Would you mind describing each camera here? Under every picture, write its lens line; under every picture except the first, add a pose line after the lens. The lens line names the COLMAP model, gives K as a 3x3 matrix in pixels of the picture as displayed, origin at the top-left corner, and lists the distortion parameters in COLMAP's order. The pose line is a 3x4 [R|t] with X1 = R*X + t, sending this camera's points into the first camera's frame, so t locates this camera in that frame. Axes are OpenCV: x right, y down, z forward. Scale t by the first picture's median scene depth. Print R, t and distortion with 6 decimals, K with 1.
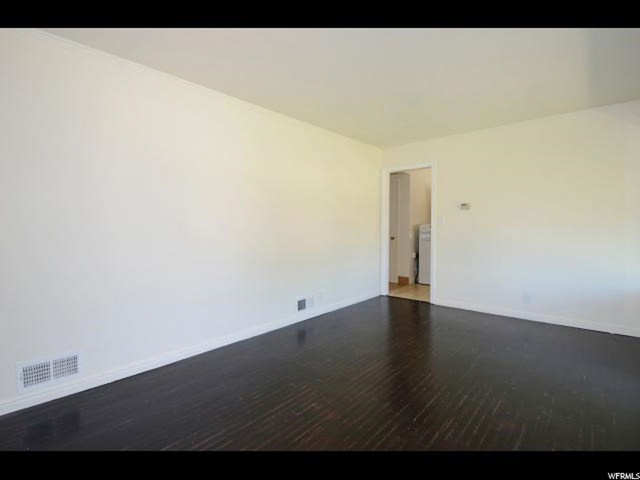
lens RADIAL K [[303.9, 0, 320.0], [0, 303.9, 240.0], [0, 0, 1]] dist [0.000293, -0.000199]
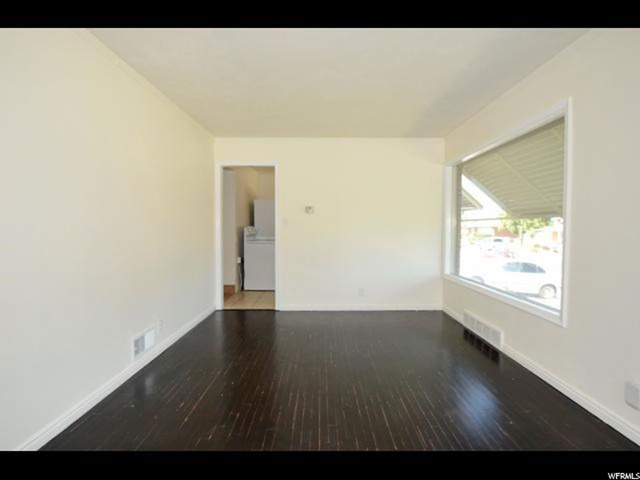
lens RADIAL K [[317.9, 0, 320.0], [0, 317.9, 240.0], [0, 0, 1]] dist [-0.004193, -0.000846]
pose [[0.757554, -0.024667, 0.652307, -0.157492], [0.027964, 0.999595, 0.005323, -0.010991], [-0.652174, 0.014209, 0.757936, 0.146799]]
